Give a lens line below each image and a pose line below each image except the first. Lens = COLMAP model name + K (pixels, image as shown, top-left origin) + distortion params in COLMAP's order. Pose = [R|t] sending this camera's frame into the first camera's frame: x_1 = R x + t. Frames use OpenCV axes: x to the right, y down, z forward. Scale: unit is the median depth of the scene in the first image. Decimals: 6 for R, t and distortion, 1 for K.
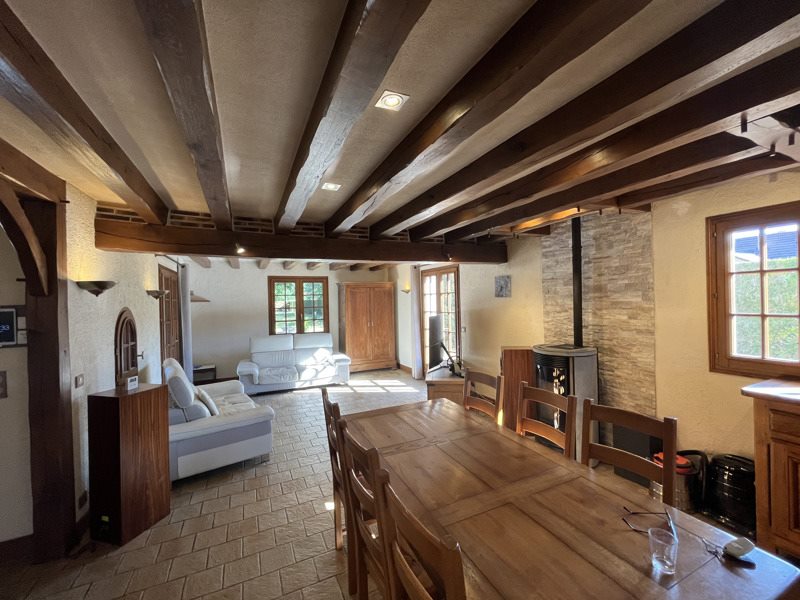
lens RADIAL K [[323.1, 0, 400.8], [0, 323.1, 301.2], [0, 0, 1]] dist [0.000929, -0.000054]
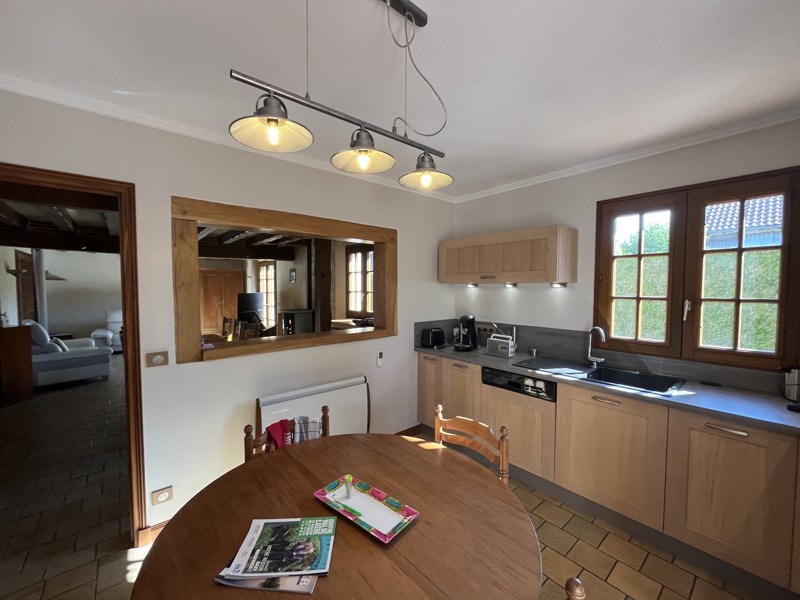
lens RADIAL K [[323.1, 0, 395.9], [0, 323.1, 300.6], [0, 0, 1]] dist [0.000929, -0.000054]
pose [[0.968460, 0.015877, 0.248663, 0.372652], [-0.025651, 0.999018, 0.036114, 0.003800], [-0.247846, -0.041353, 0.967917, -0.582830]]
